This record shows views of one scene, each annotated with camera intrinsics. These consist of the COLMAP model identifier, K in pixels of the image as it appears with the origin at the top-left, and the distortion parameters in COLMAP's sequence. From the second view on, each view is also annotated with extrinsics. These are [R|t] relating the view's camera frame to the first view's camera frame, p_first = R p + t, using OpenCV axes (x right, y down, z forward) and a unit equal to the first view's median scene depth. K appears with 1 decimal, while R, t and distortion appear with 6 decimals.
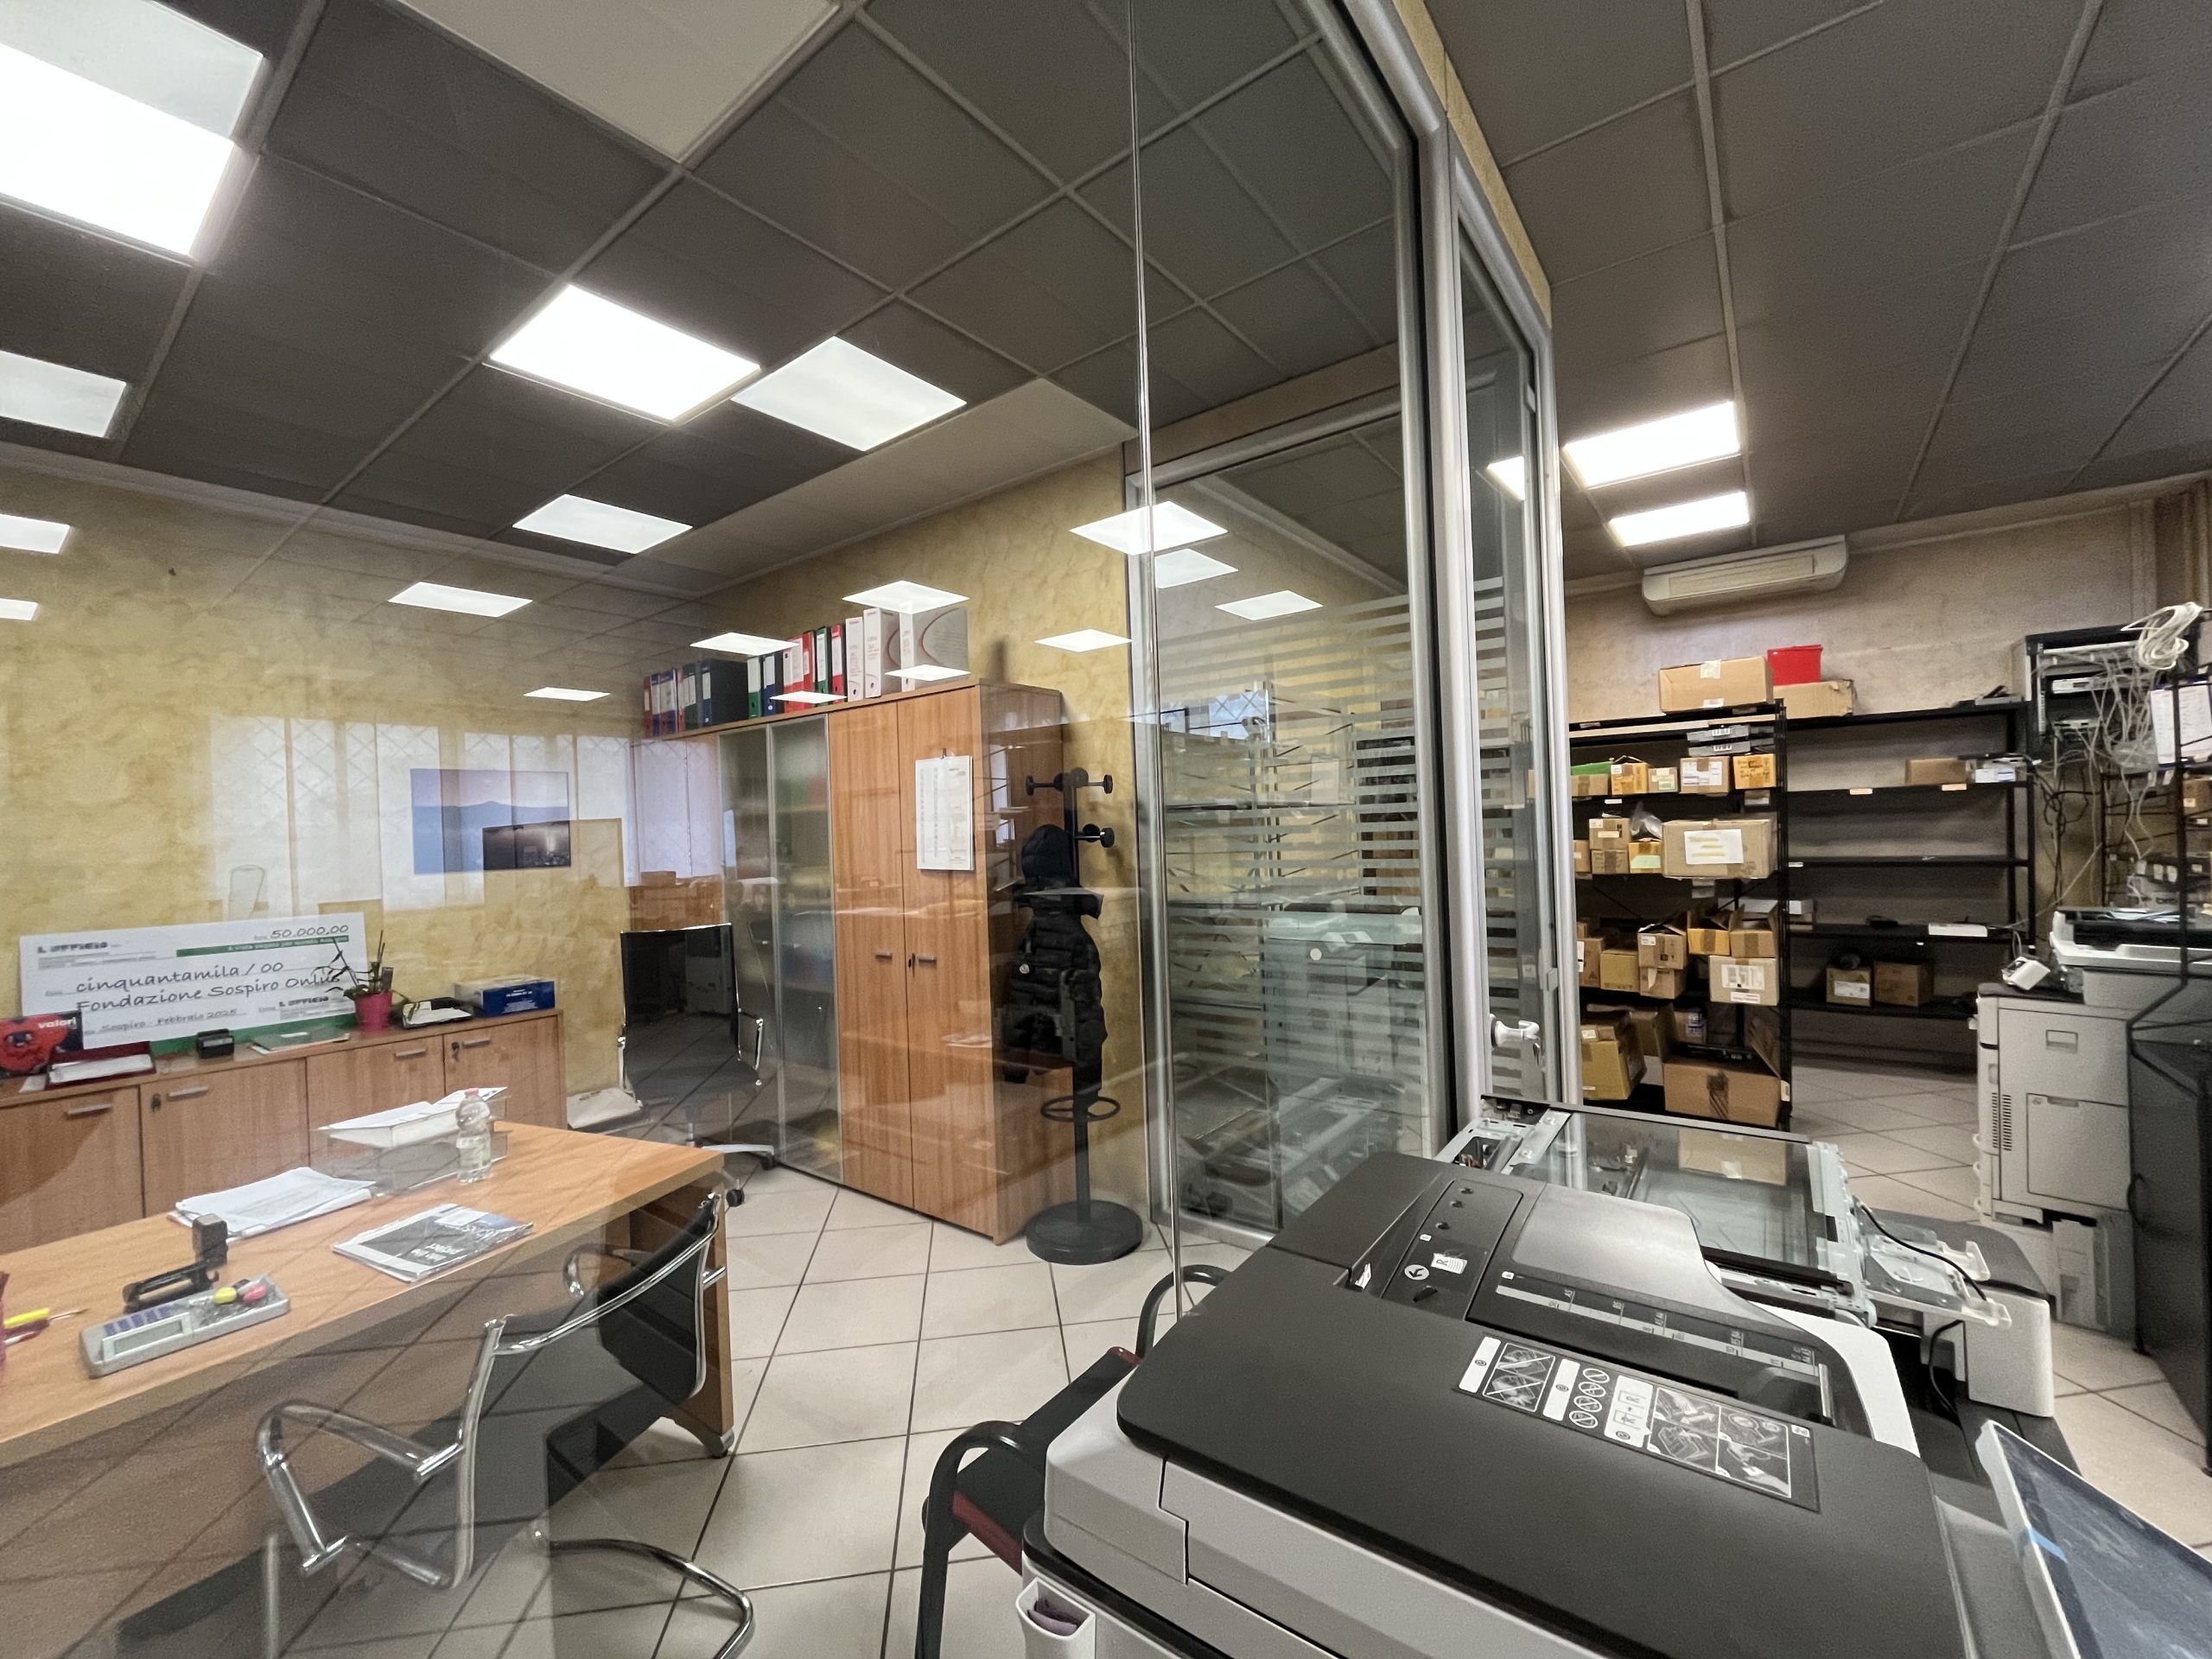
lens RADIAL K [[893.4, 0, 1101.6], [0, 893.4, 830.6], [0, 0, 1]] dist [-0.002549, 0.000117]
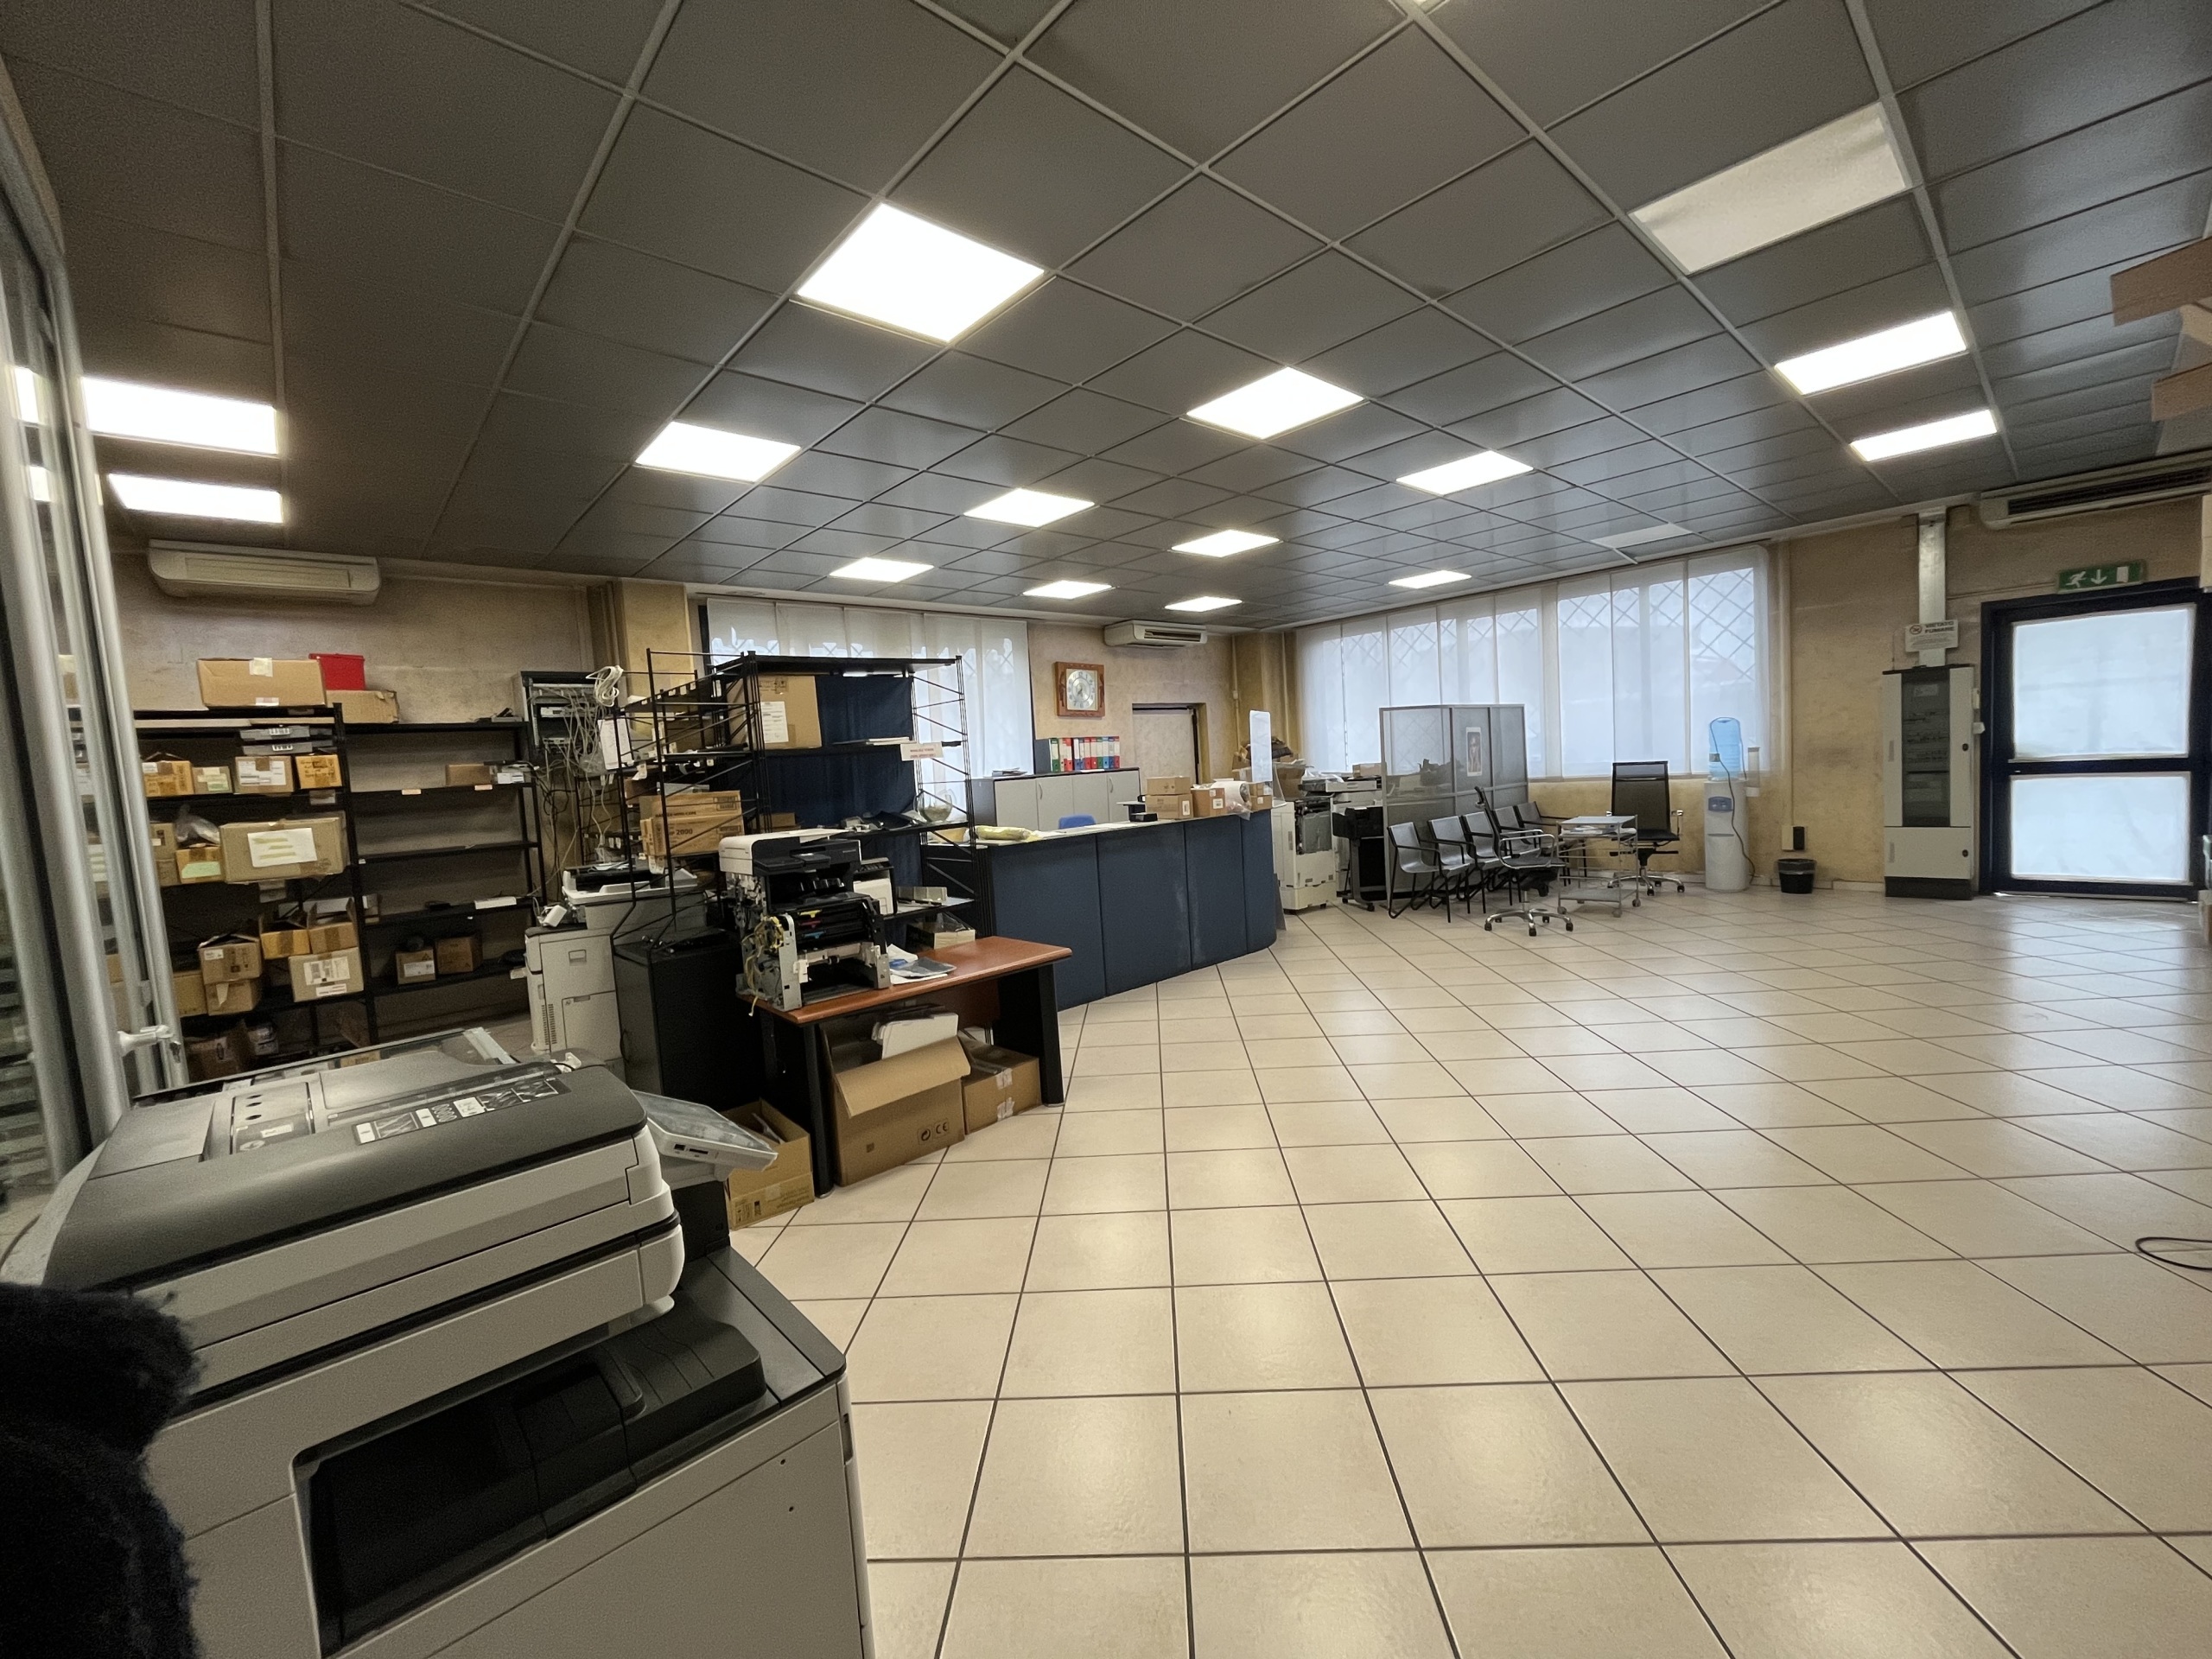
lens RADIAL K [[893.4, 0, 1101.6], [0, 893.4, 830.6], [0, 0, 1]] dist [-0.002549, 0.000117]
pose [[0.184099, -0.051067, 0.981580, -0.113524], [0.061424, 0.997295, 0.040364, 0.015297], [-0.980987, 0.052862, 0.186737, -0.074510]]
